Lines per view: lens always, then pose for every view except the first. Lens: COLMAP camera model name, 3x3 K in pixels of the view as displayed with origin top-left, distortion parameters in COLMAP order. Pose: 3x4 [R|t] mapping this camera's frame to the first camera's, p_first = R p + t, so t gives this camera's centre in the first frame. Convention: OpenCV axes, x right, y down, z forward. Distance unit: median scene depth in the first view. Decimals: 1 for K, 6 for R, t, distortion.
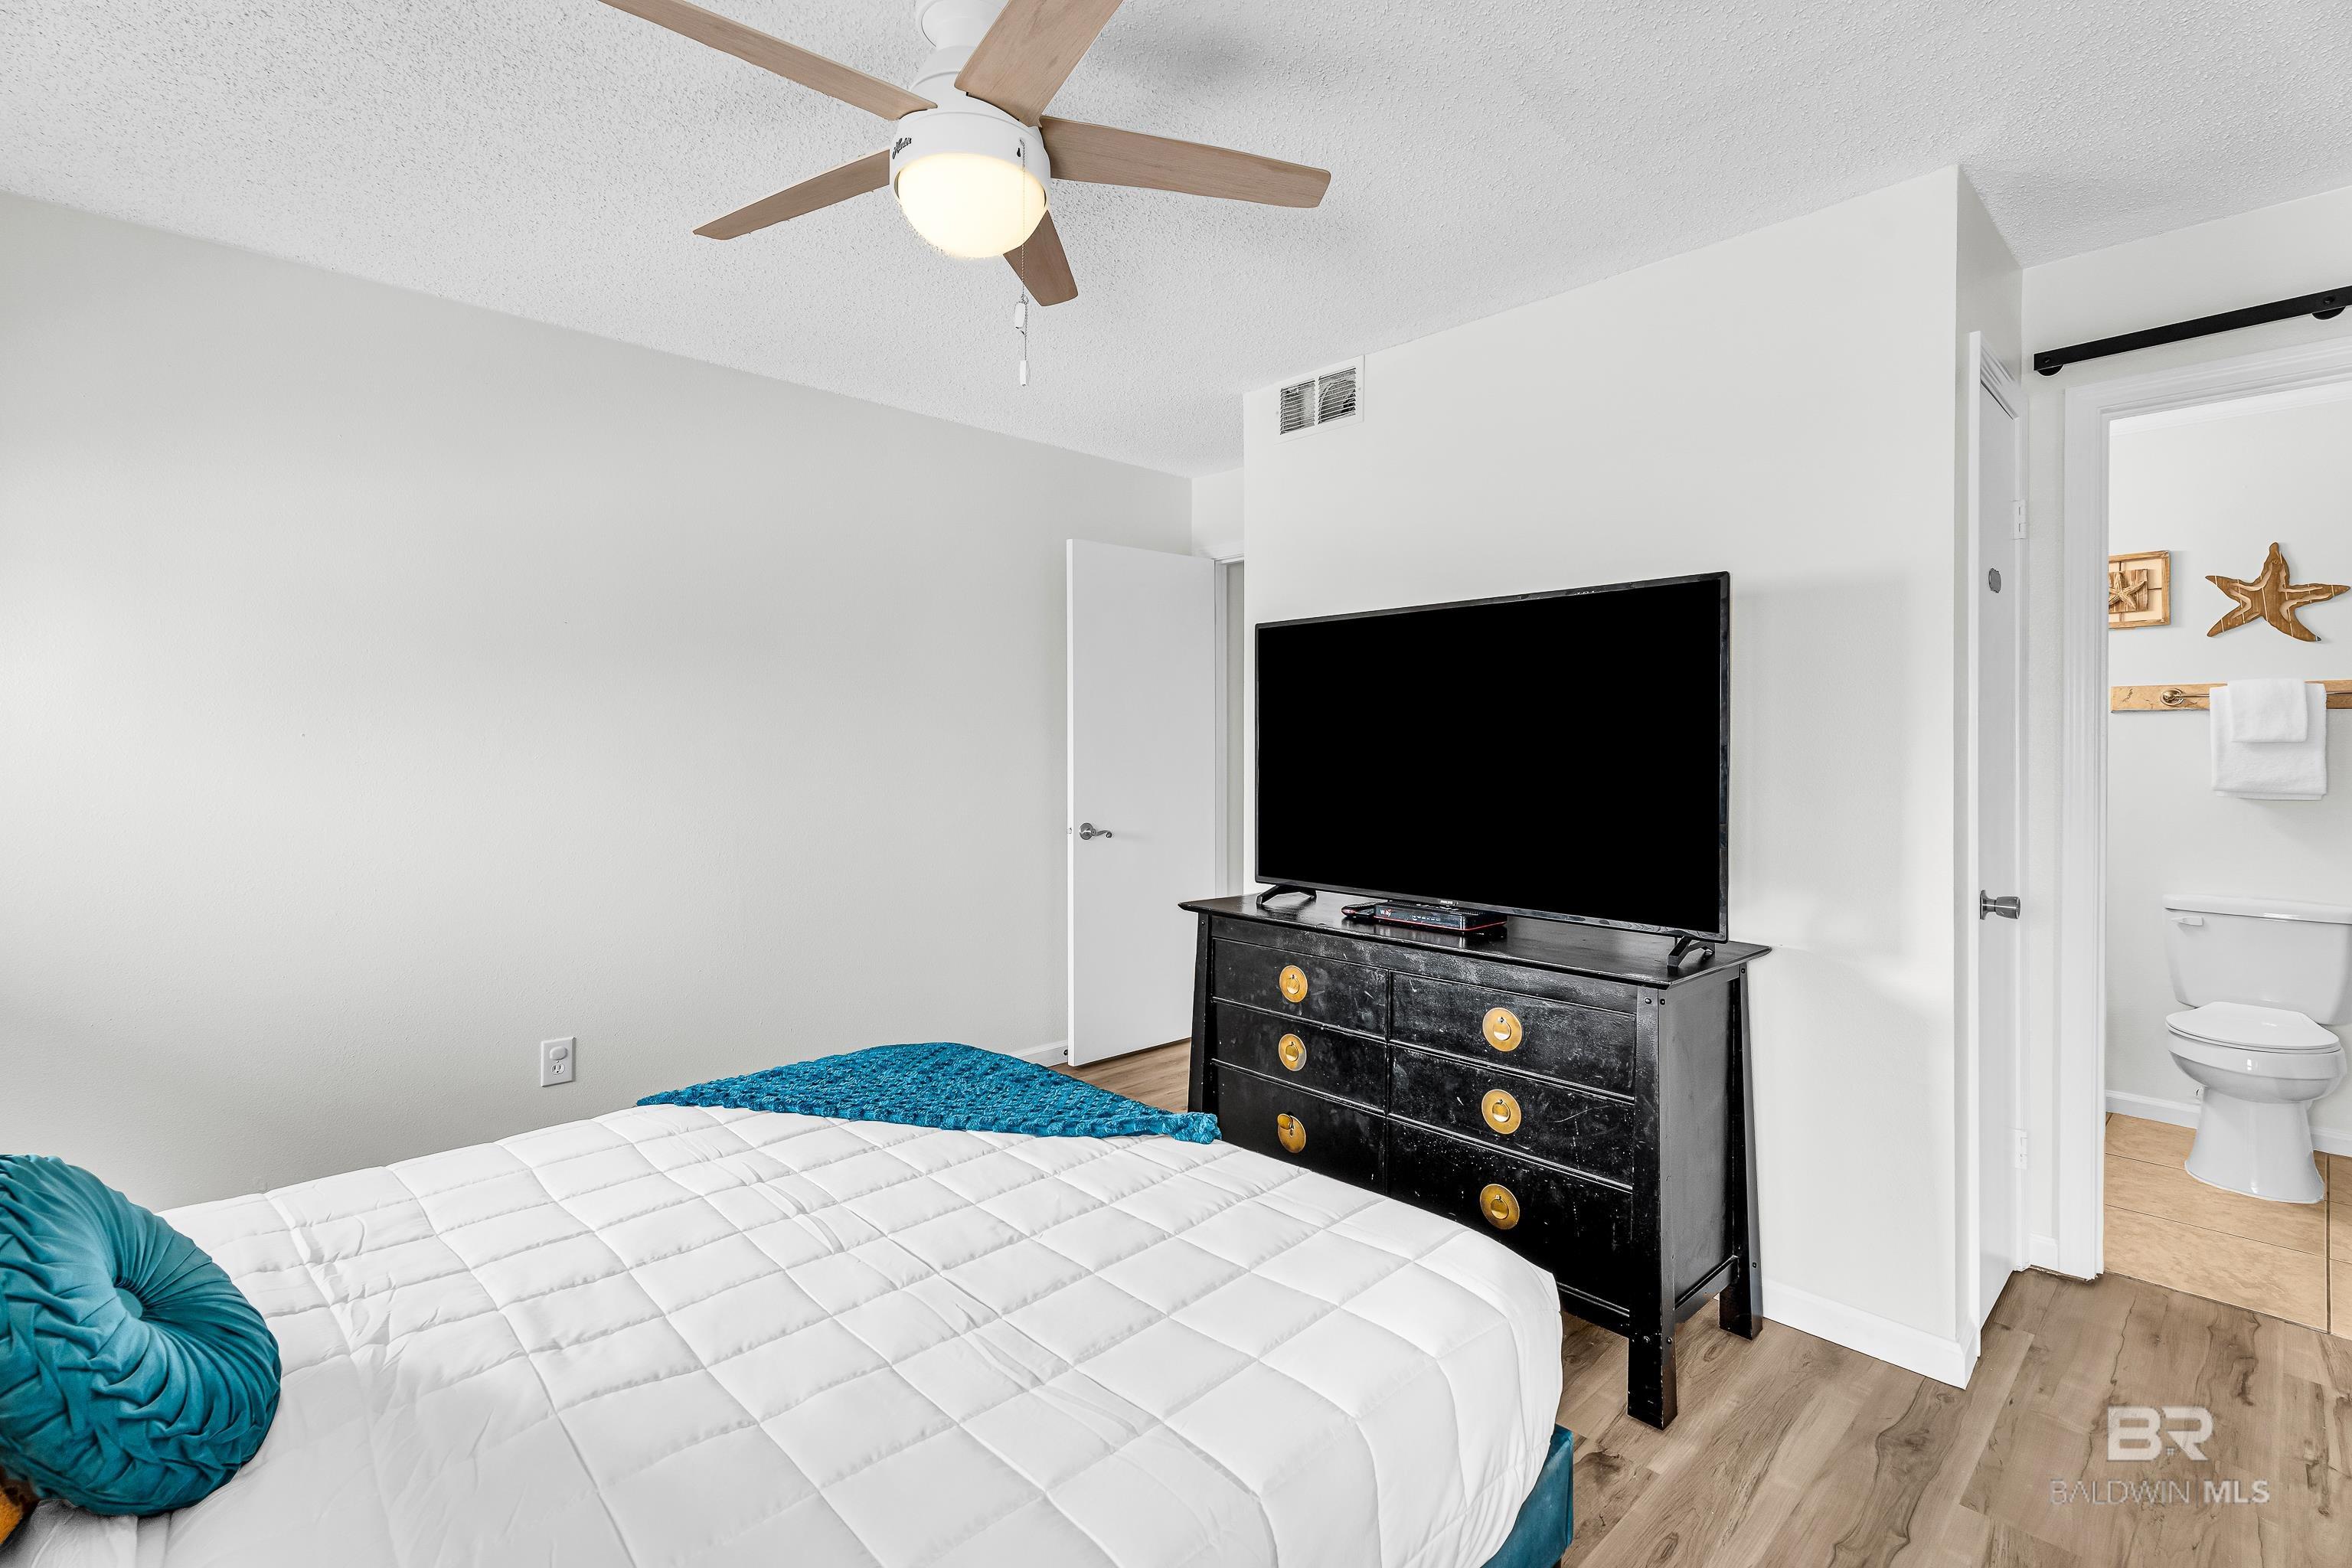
lens RADIAL K [[1055.2, 0, 1181.6], [0, 1055.2, 767.2], [0, 0, 1]] dist [0.000047, -0.001207]
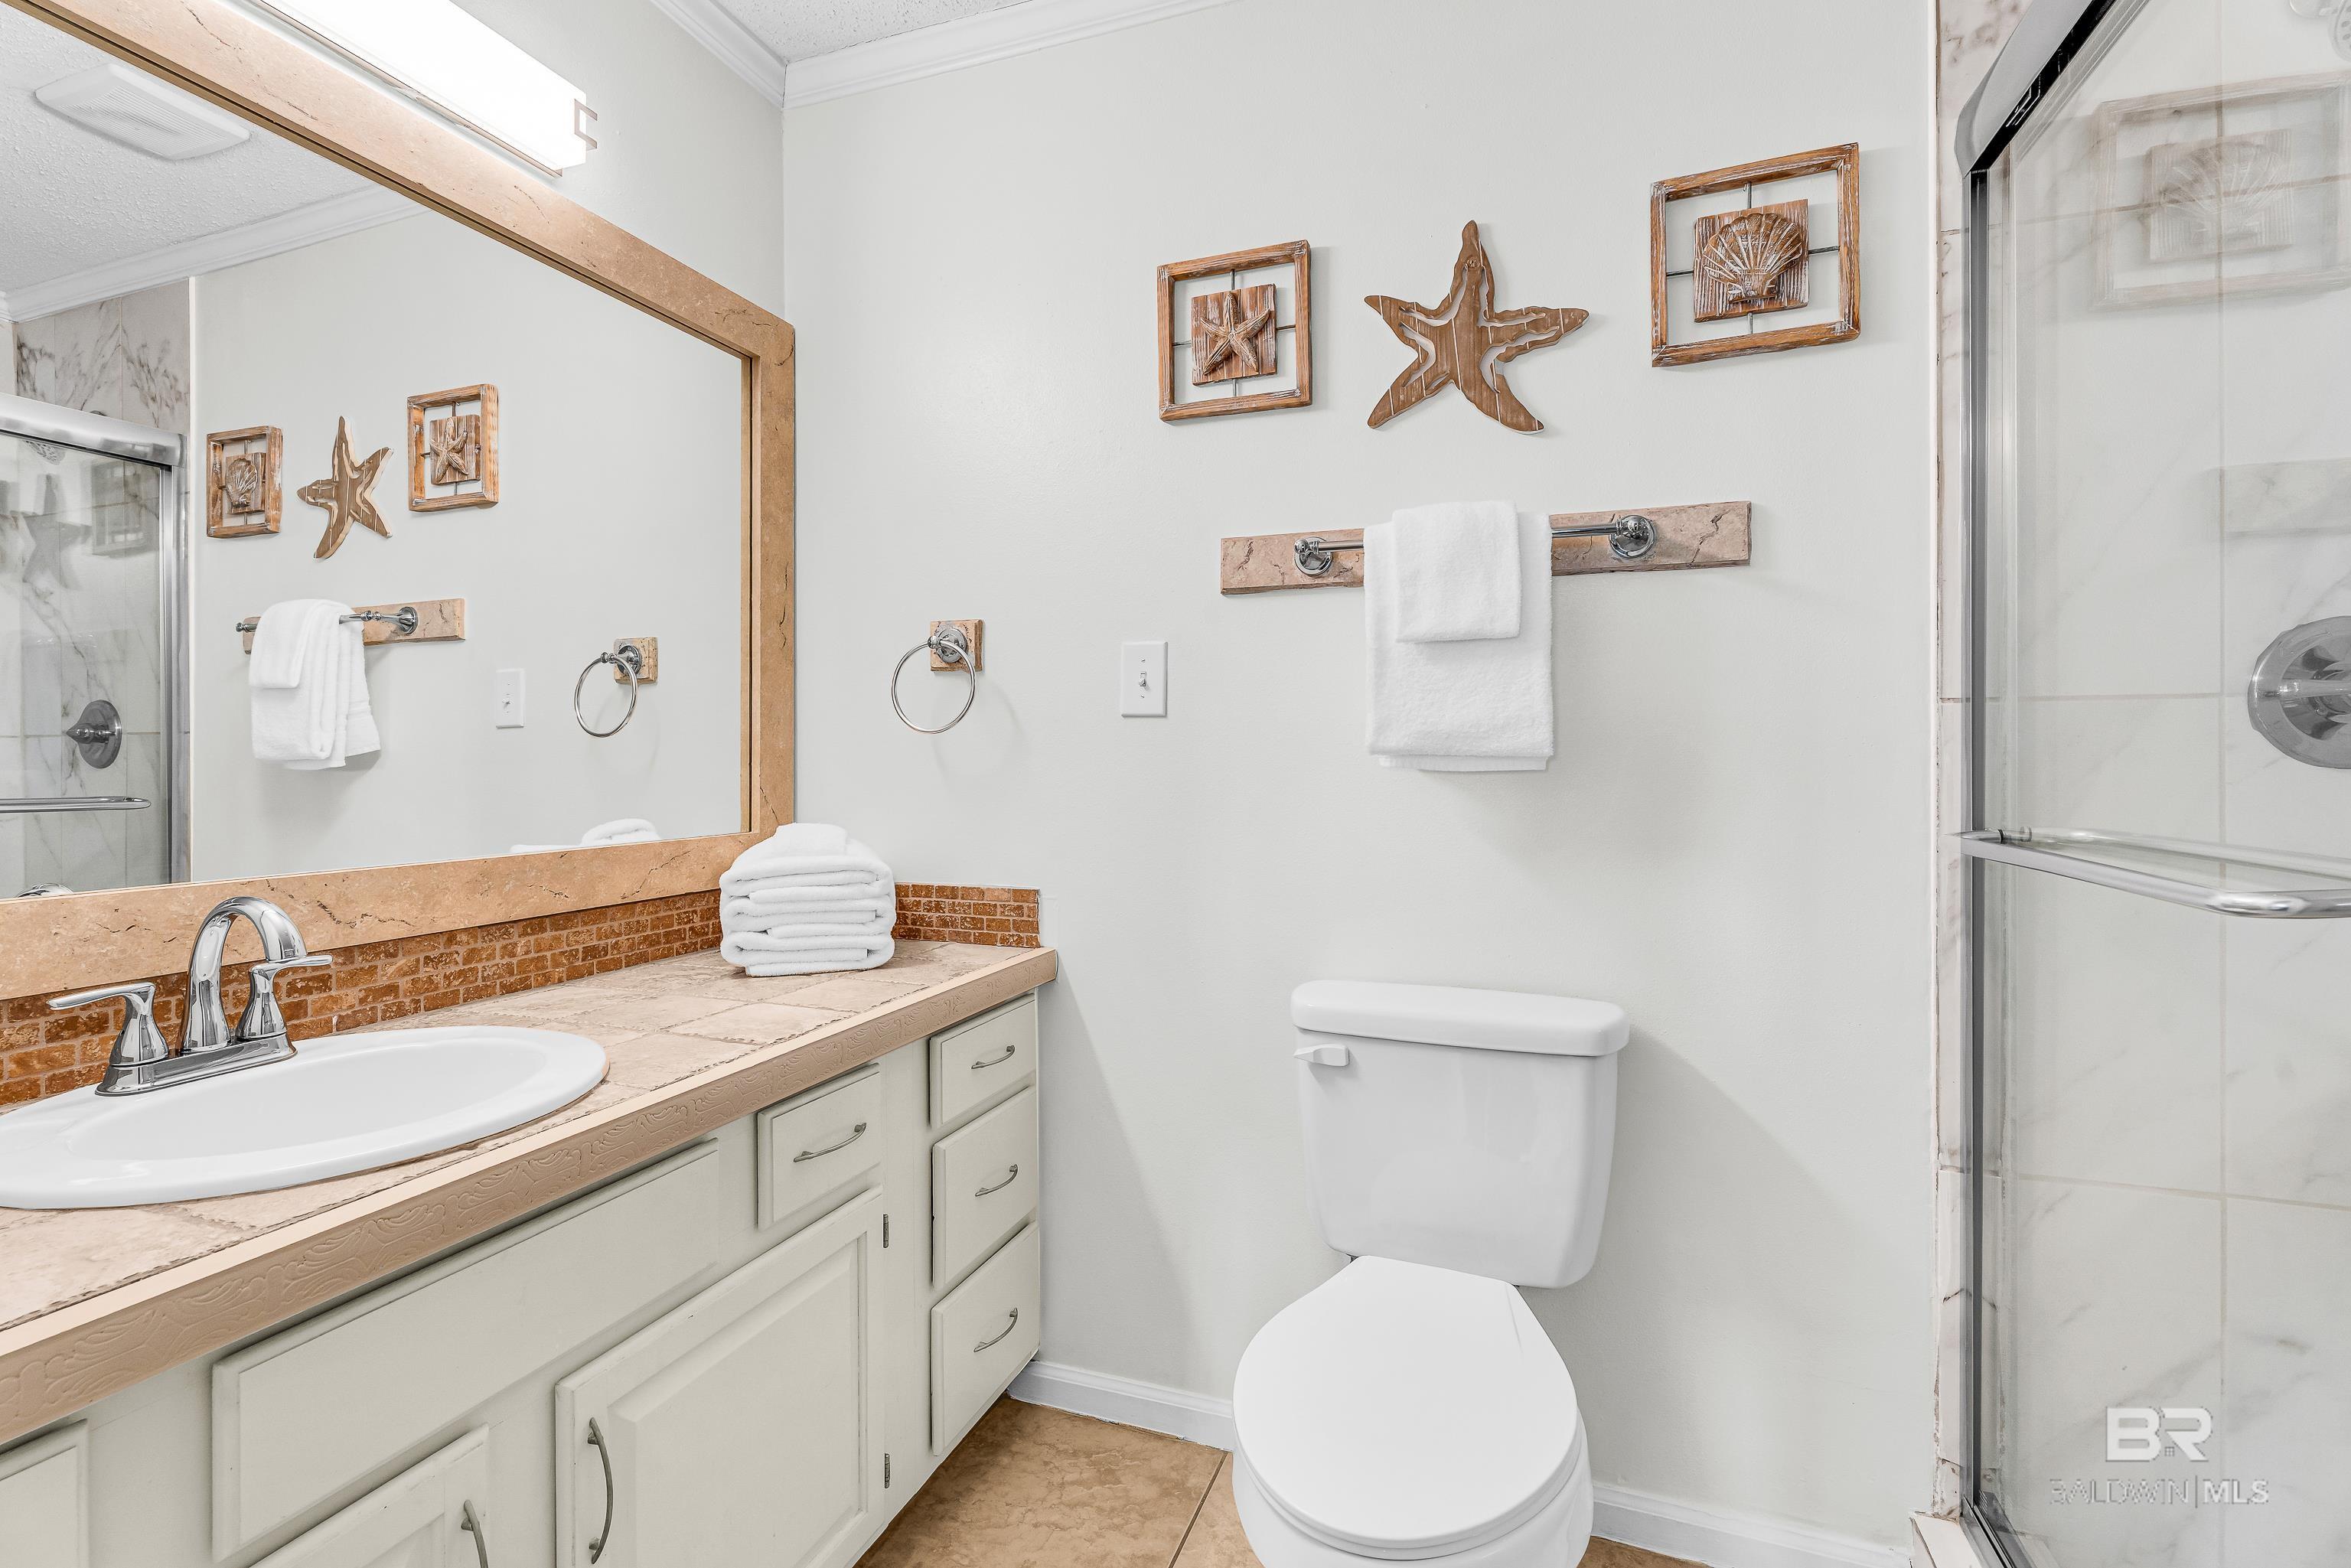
lens RADIAL K [[1054.7, 0, 1181.1], [0, 1054.7, 767.2], [0, 0, 1]] dist [0.000047, -0.001207]
pose [[0.894227, -0.005608, 0.447579, 0.707849], [0.007830, 0.999964, -0.003115, 0.028616], [-0.447546, 0.006290, 0.894239, 0.637249]]
